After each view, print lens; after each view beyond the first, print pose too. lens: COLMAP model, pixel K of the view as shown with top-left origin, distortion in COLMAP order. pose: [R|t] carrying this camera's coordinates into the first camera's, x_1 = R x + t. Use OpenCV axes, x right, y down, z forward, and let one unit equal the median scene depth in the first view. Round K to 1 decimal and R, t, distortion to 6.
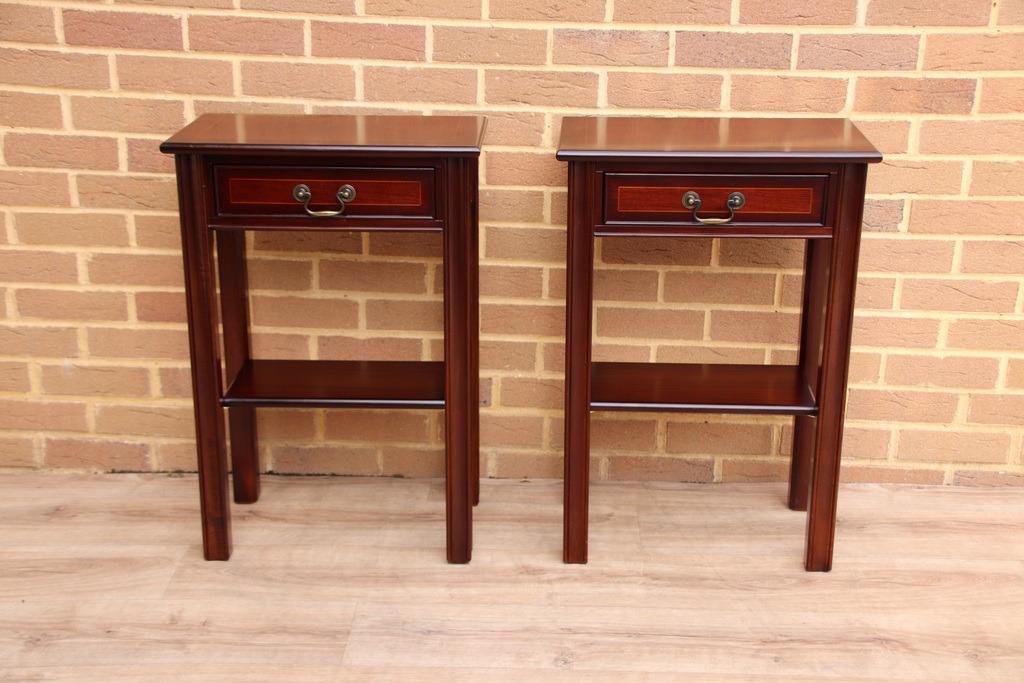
lens RADIAL K [[1445.7, 0, 510.9], [0, 1445.7, 347.2], [0, 0, 1]] dist [0.092772, 0.607992]
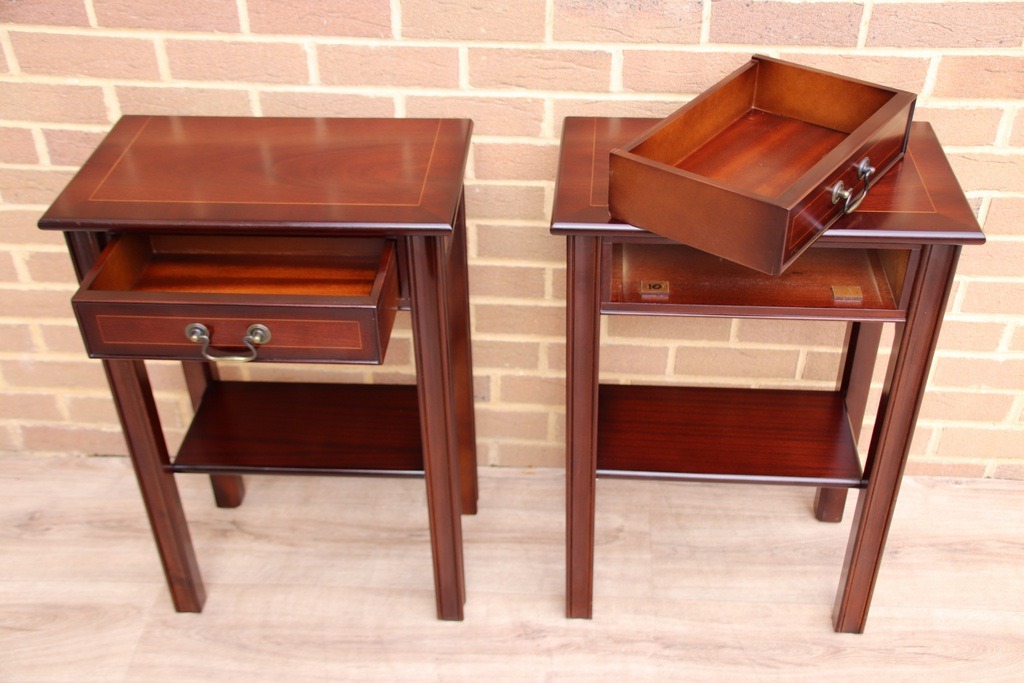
lens RADIAL K [[1126.8, 0, 517.9], [0, 1126.8, 343.5], [0, 0, 1]] dist [-0.041204, 0.348696]
pose [[0.999395, -0.002875, -0.034649, 0.029411], [0.013004, 0.955151, 0.295833, -0.212688], [0.032244, -0.296105, 0.954611, 0.357063]]
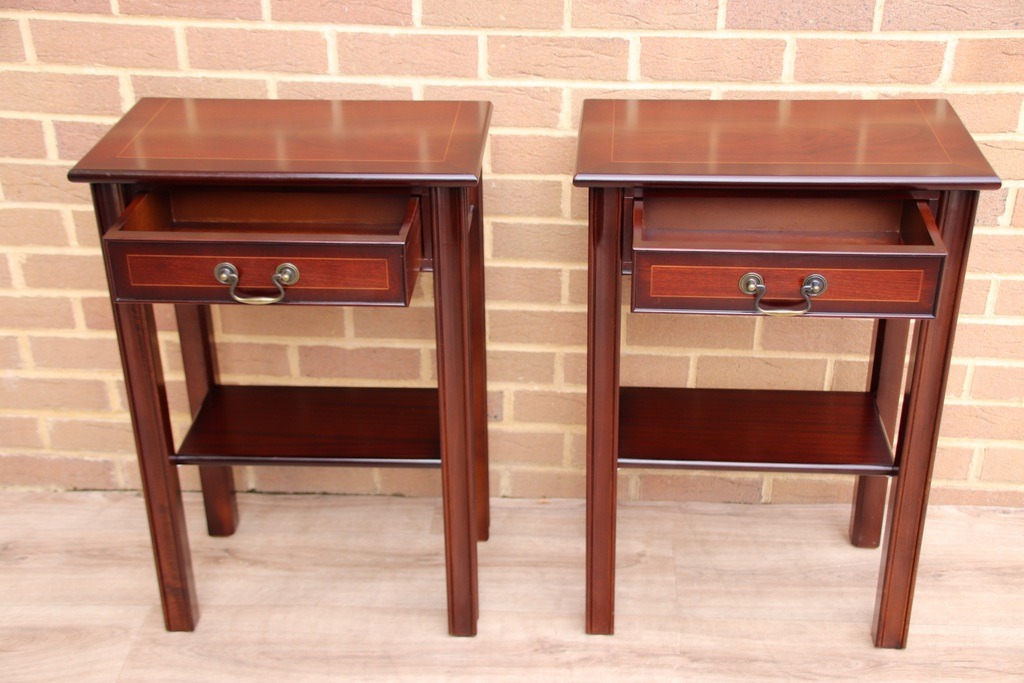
lens RADIAL K [[1333.4, 0, 514.9], [0, 1333.4, 345.2], [0, 0, 1]] dist [0.037739, 0.533097]
pose [[0.999577, -0.005841, -0.028503, 0.017027], [0.010185, 0.987904, 0.154729, -0.132923], [0.027255, -0.154954, 0.987546, 0.237423]]
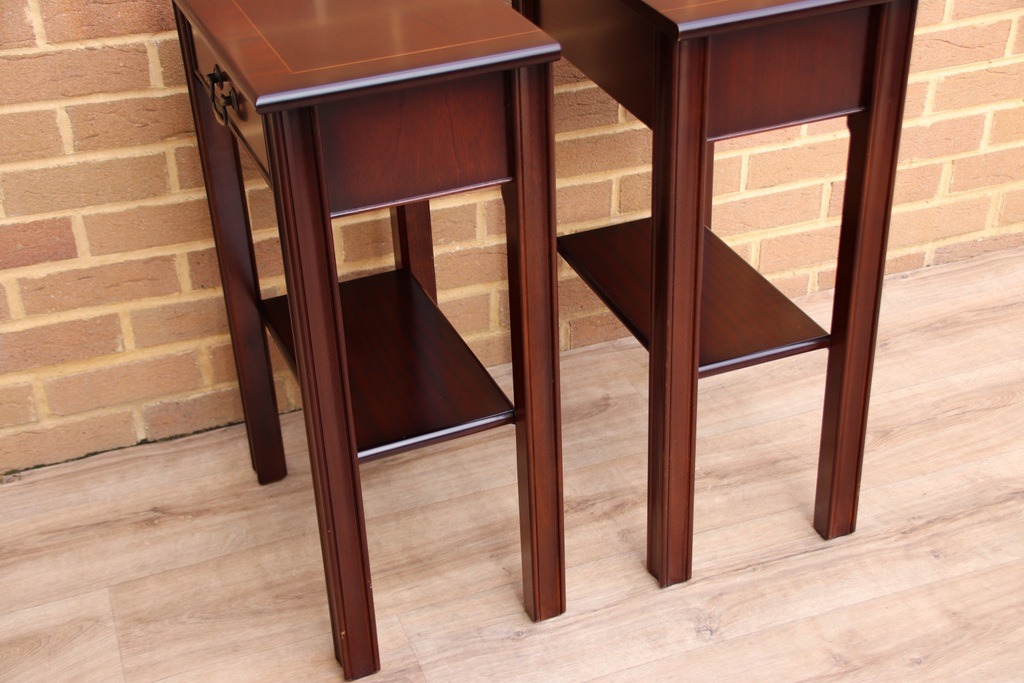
lens RADIAL K [[1445.7, 0, 510.9], [0, 1445.7, 347.2], [0, 0, 1]] dist [0.092772, 0.607992]
pose [[0.927103, -0.226205, 0.298851, -0.218596], [0.161027, 0.960396, 0.227396, -0.104733], [-0.338454, -0.162696, 0.926811, 0.280824]]
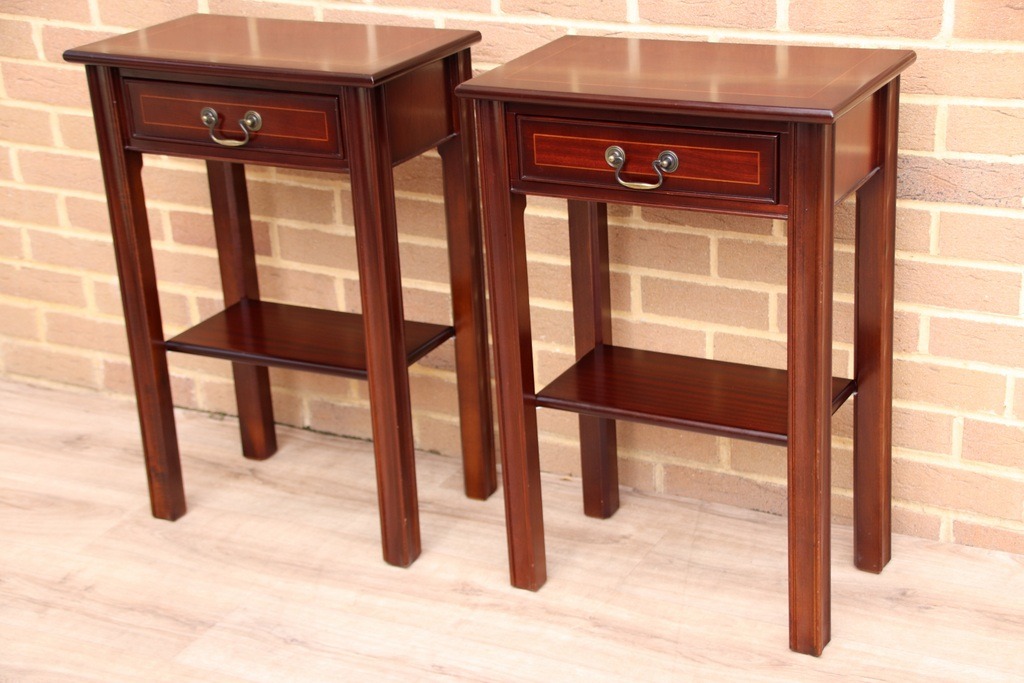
lens RADIAL K [[1789.8, 0, 515.6], [0, 1789.8, 346.6], [0, 0, 1]] dist [0.224000, 1.081444]
pose [[0.898997, 0.110109, -0.423888, 0.428878], [-0.085556, 0.993385, 0.076591, -0.059827], [0.429517, -0.032589, 0.902470, 0.086567]]
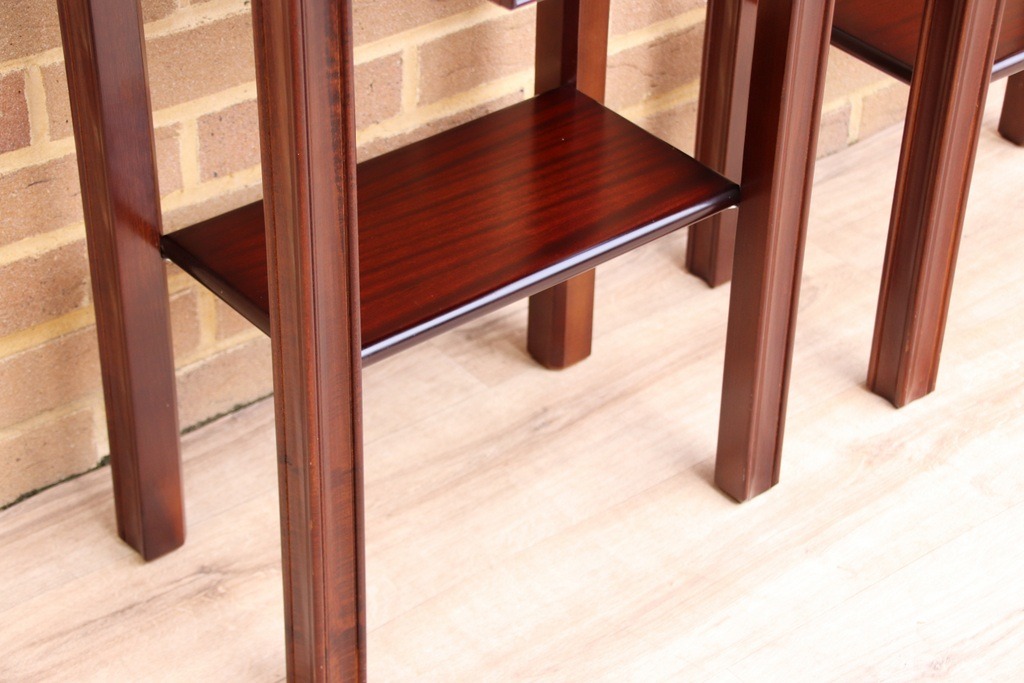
lens RADIAL K [[2256.2, 0, 512.0], [0, 2256.2, 341.5], [0, 0, 1]] dist [0.402692, 0.482400]
pose [[0.754991, -0.364902, 0.544826, -0.455736], [0.198830, 0.919139, 0.340074, -0.156314], [-0.624864, -0.148426, 0.766495, 0.460495]]
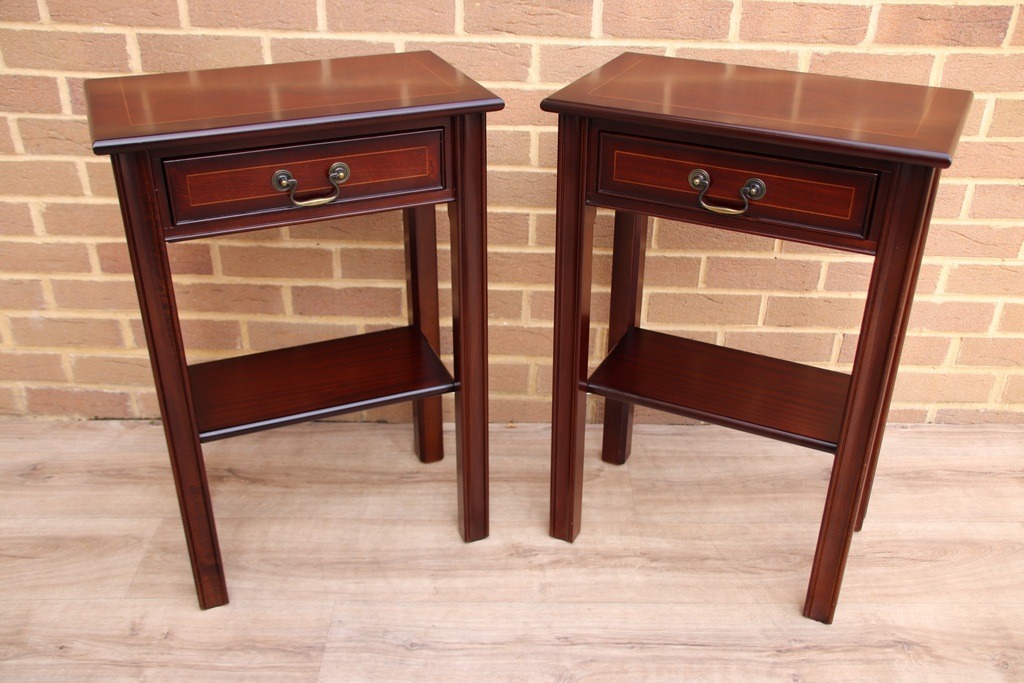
lens RADIAL K [[1005.5, 0, 511.5], [0, 1005.5, 347.4], [0, 0, 1]] dist [-0.083806, 0.236211]
pose [[0.999645, -0.012757, 0.023379, -0.005601], [0.008626, 0.985583, 0.168973, -0.080525], [-0.025197, -0.168711, 0.985343, 0.358968]]
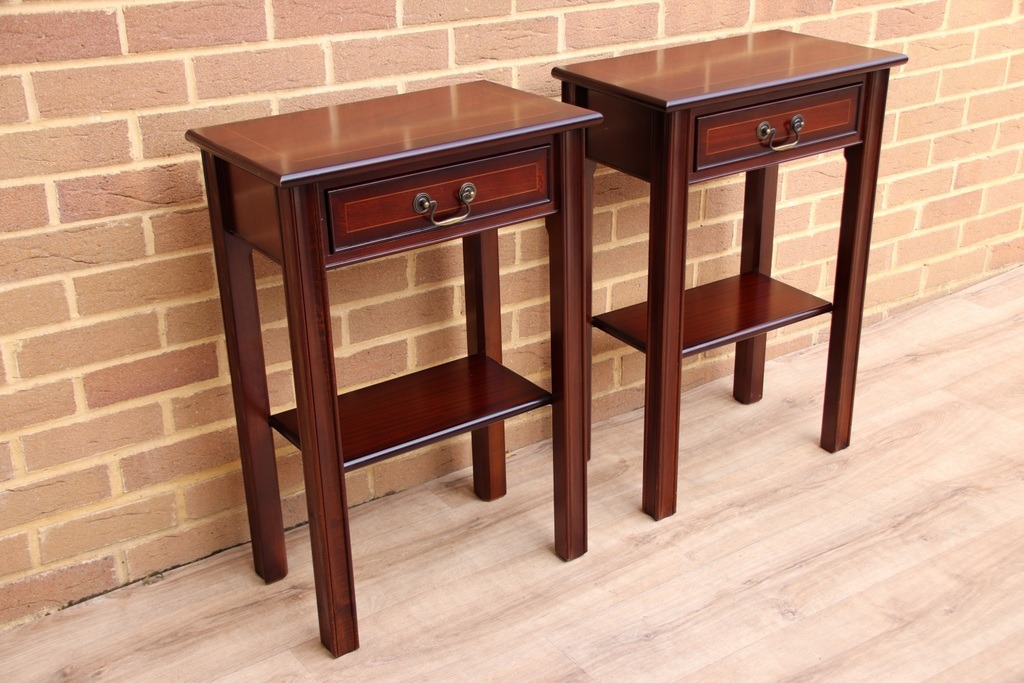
lens RADIAL K [[1306.0, 0, 512.0], [0, 1306.0, 341.5], [0, 0, 1]] dist [0.026494, 0.493894]
pose [[0.807285, -0.257290, 0.531124, -0.455062], [0.214645, 0.966334, 0.141865, -0.108699], [-0.549743, -0.000522, 0.835334, 0.298622]]
